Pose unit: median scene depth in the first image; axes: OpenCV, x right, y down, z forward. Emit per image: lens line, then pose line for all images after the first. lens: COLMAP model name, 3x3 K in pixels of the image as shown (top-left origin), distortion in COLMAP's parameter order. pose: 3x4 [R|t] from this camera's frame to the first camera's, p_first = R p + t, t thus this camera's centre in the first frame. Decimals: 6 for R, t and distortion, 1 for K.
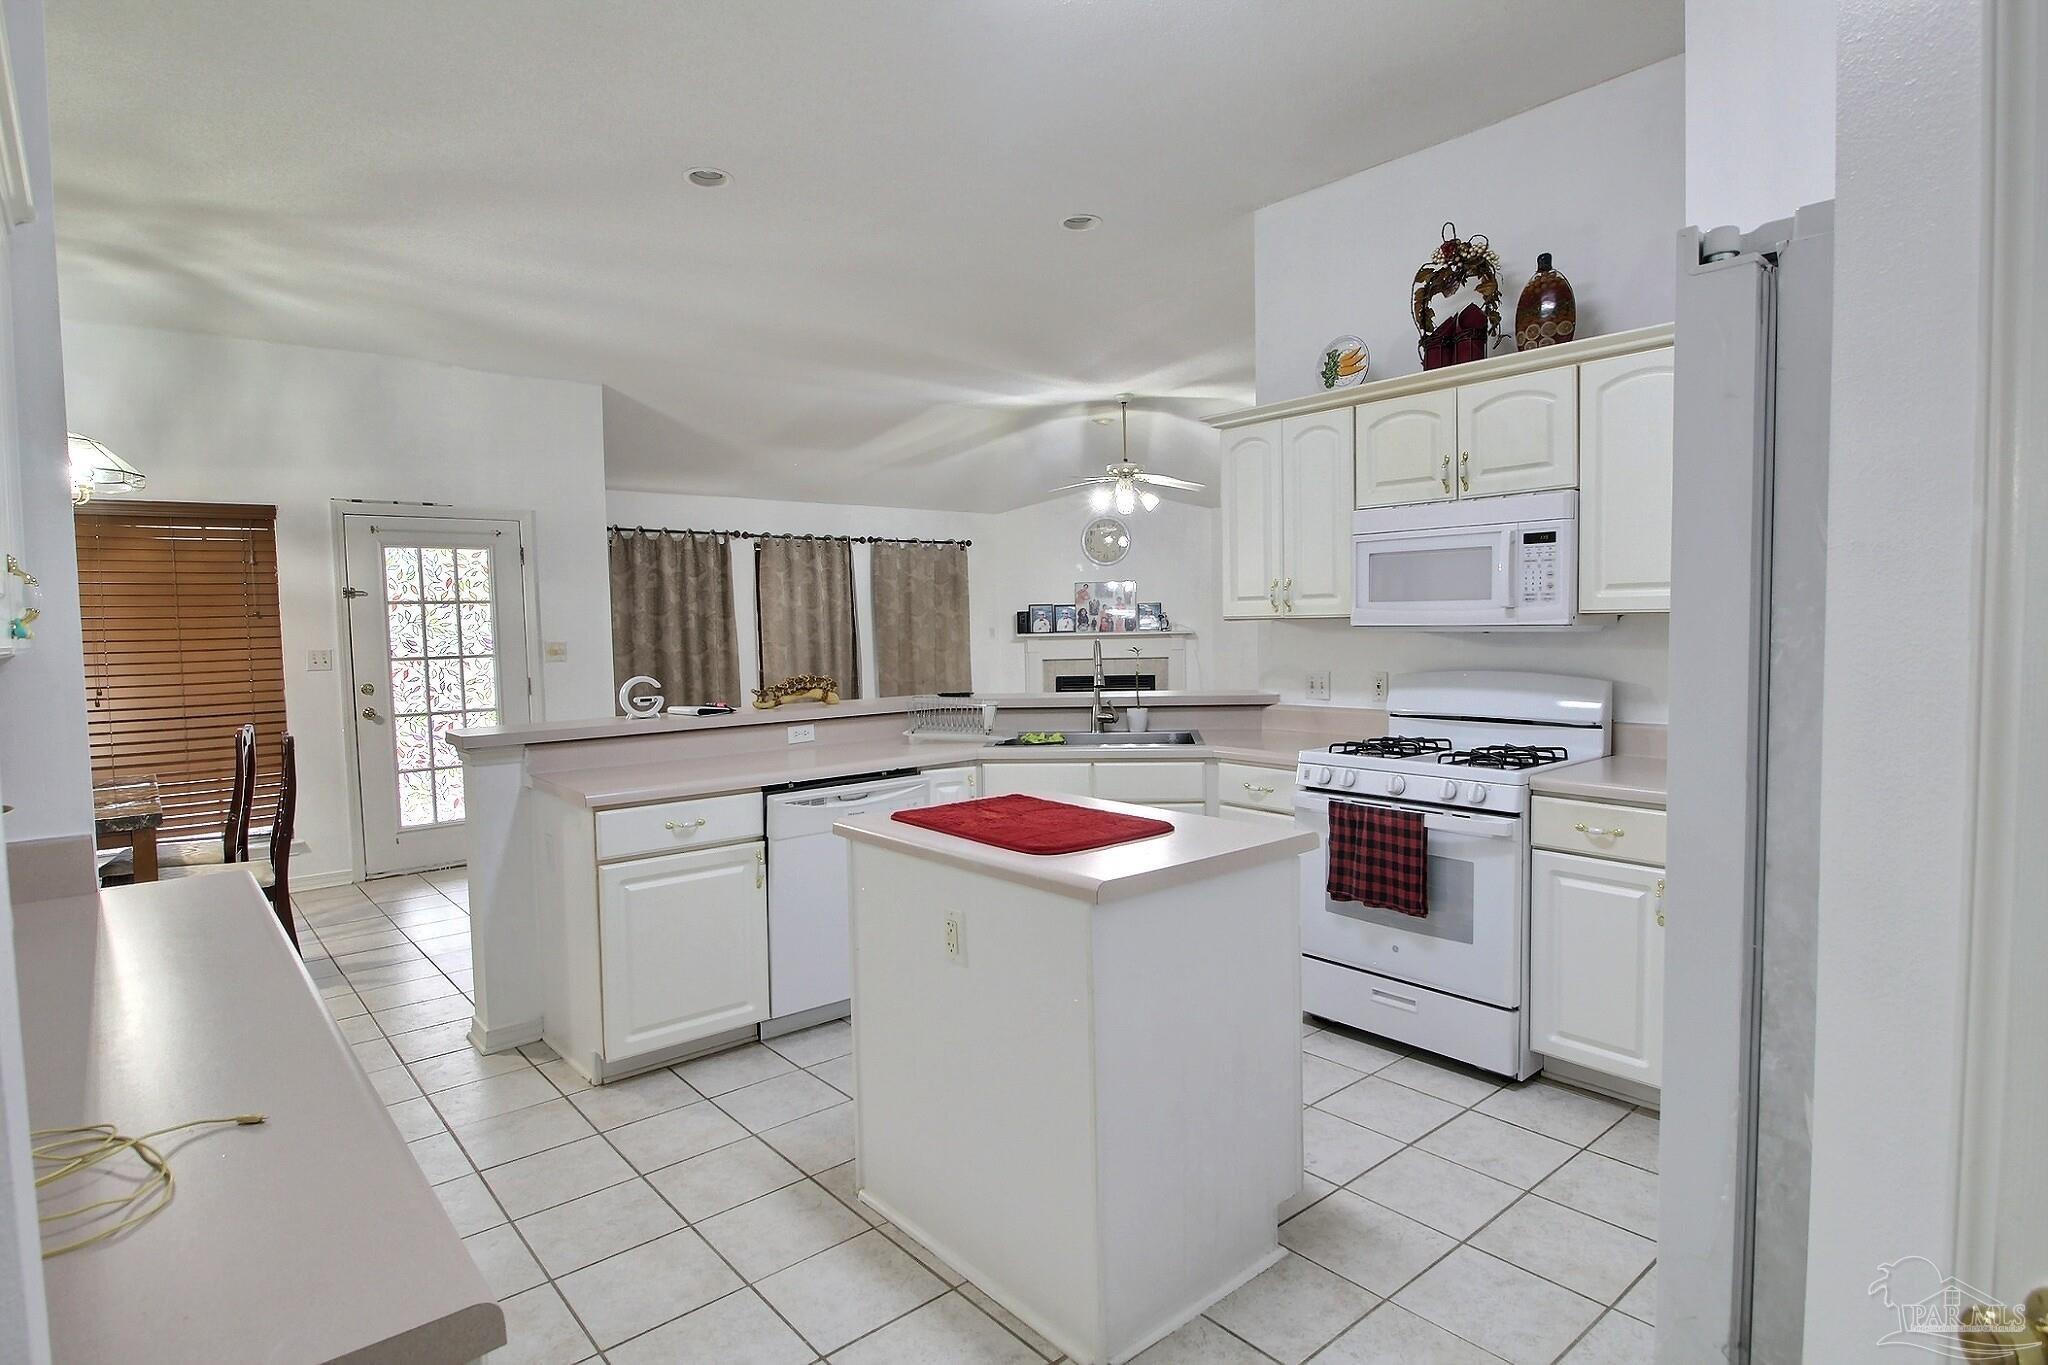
lens RADIAL K [[1086.3, 0, 1062.6], [0, 1086.3, 683.1], [0, 0, 1]] dist [-0.009808, -0.002543]
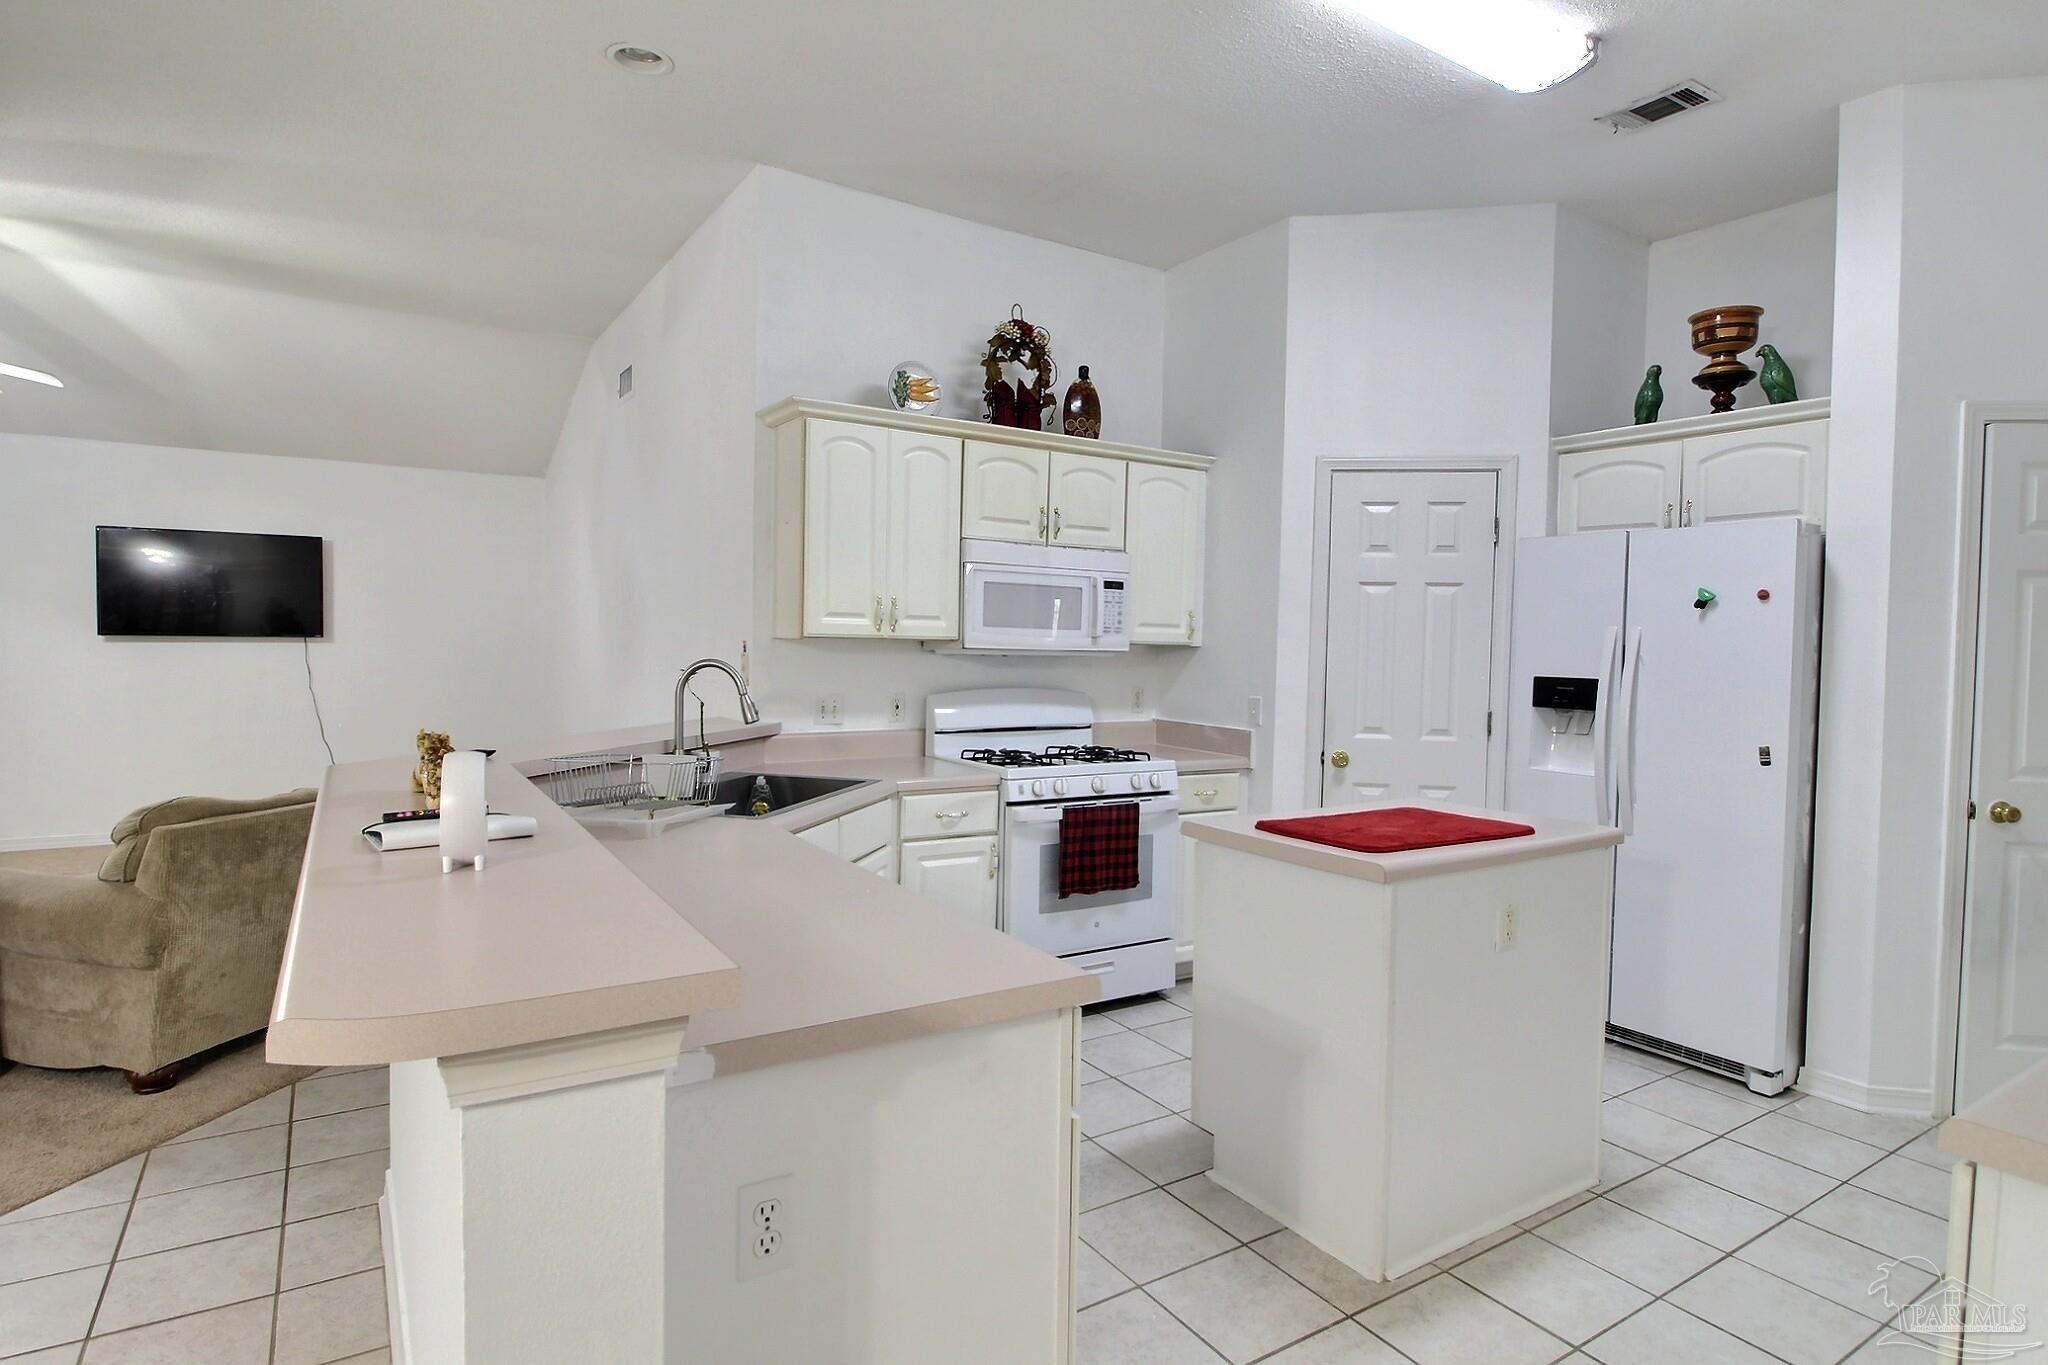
lens RADIAL K [[1086.3, 0, 1029.8], [0, 1086.3, 684.5], [0, 0, 1]] dist [-0.009808, -0.002543]
pose [[0.138761, -0.017431, 0.990172, -0.405201], [0.032820, 0.999377, 0.012994, -0.015528], [-0.989782, 0.030695, 0.139247, 0.420950]]
